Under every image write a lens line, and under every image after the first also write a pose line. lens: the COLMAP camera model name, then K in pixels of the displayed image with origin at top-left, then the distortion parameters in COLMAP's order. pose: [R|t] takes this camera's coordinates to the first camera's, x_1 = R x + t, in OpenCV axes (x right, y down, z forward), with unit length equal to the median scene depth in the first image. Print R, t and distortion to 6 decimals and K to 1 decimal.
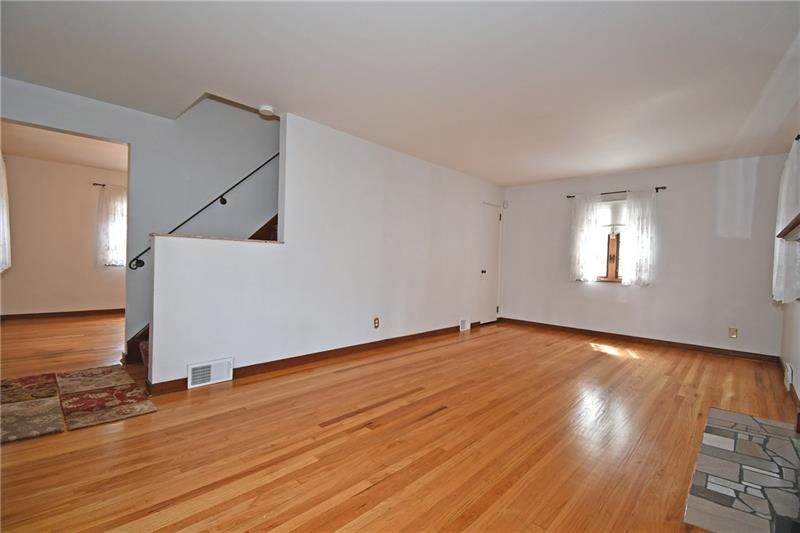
lens RADIAL K [[356.6, 0, 396.3], [0, 356.6, 264.7], [0, 0, 1]] dist [0.018212, -0.022726]
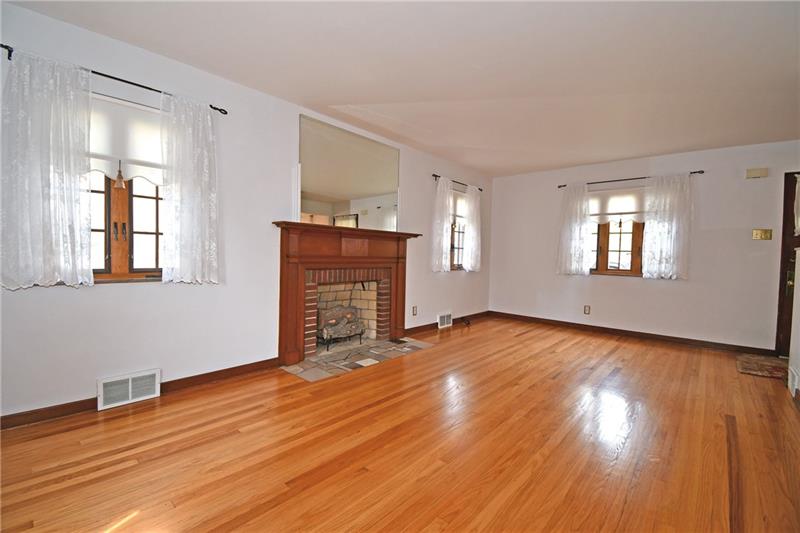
lens RADIAL K [[358.0, 0, 405.4], [0, 358.0, 264.0], [0, 0, 1]] dist [0.024326, -0.022805]
pose [[-0.997491, -0.052464, -0.047533, 0.563338], [-0.054269, 0.997822, 0.037503, -0.005504], [0.045462, 0.039989, -0.998165, 1.747484]]
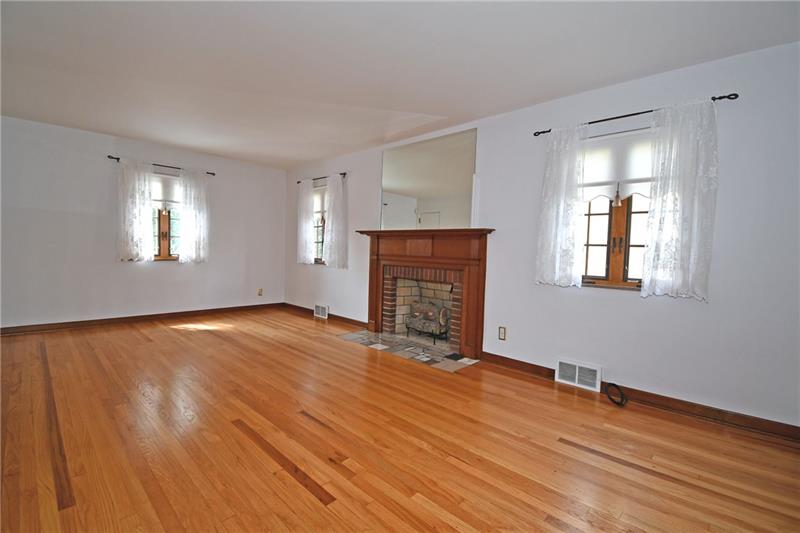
lens RADIAL K [[350.4, 0, 411.3], [0, 350.4, 274.4], [0, 0, 1]] dist [-0.036806, 0.000064]
pose [[-0.033825, -0.096880, 0.994721, -0.570221], [-0.023973, 0.995083, 0.096100, -0.030965], [-0.999140, -0.020596, -0.035982, 0.610078]]
